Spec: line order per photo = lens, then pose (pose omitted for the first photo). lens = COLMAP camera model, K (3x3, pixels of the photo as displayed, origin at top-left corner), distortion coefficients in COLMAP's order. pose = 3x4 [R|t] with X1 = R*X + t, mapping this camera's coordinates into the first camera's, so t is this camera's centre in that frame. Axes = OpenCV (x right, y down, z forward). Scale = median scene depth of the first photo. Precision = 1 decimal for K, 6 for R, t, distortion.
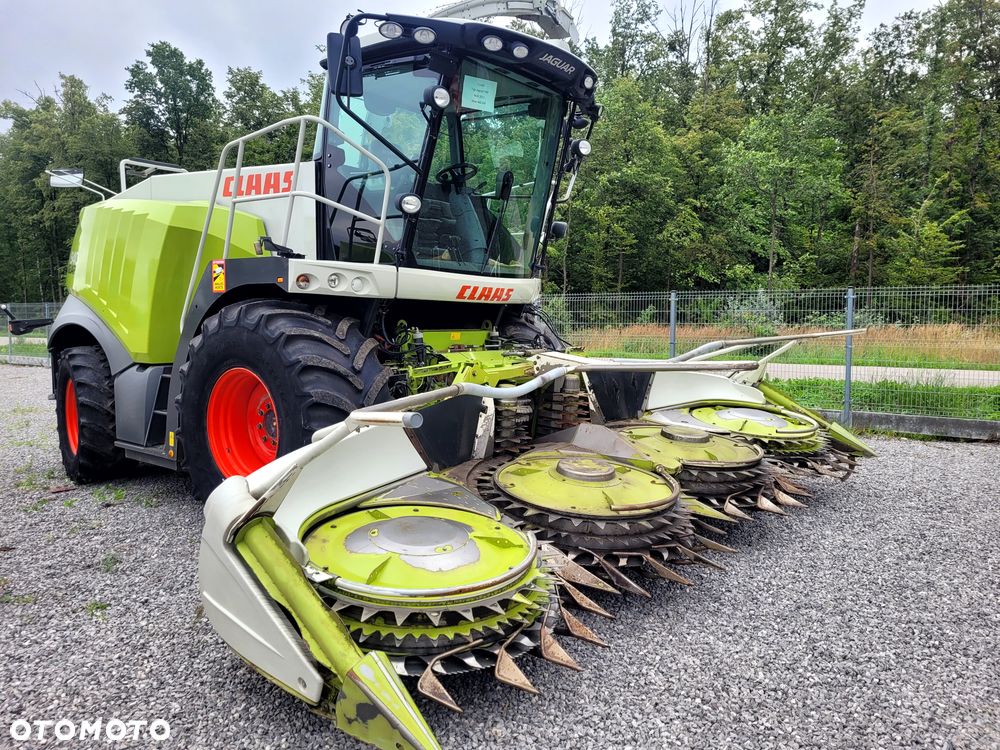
lens RADIAL K [[814.3, 0, 506.9], [0, 814.3, 372.2], [0, 0, 1]] dist [0.106174, 0.003999]
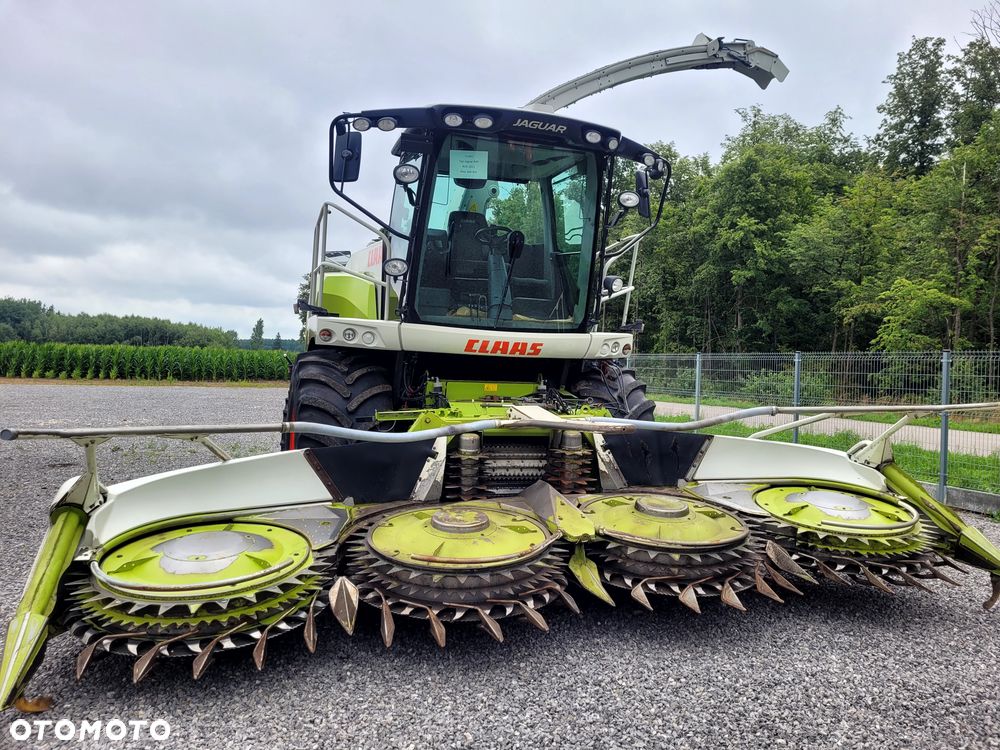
lens RADIAL K [[764.4, 0, 481.3], [0, 764.4, 371.1], [0, 0, 1]] dist [0.078416, -0.016265]
pose [[0.818168, 0.030224, -0.574185, 0.518890], [-0.071394, 0.996230, -0.049290, -0.015980], [0.570530, 0.081321, 0.817241, 0.184738]]
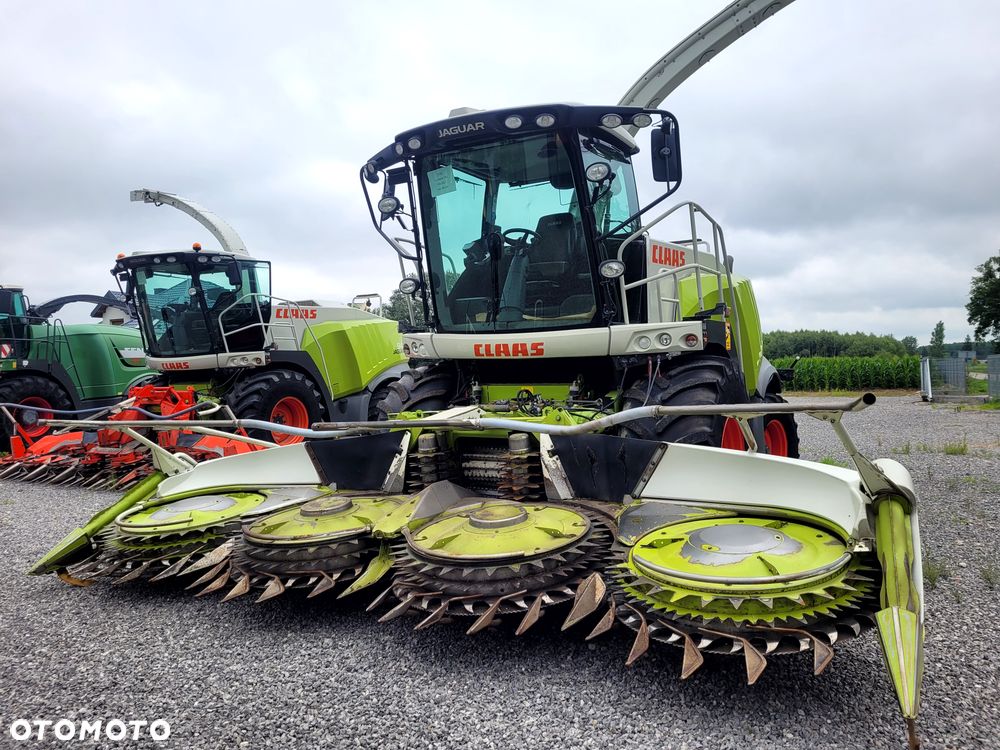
lens RADIAL K [[744.1, 0, 492.6], [0, 744.1, 369.5], [0, 0, 1]] dist [0.035818, -0.017756]
pose [[0.115916, -0.004104, -0.993251, 0.926328], [-0.054686, 0.998448, -0.010507, -0.060475], [0.991752, 0.055535, 0.115512, 0.877338]]
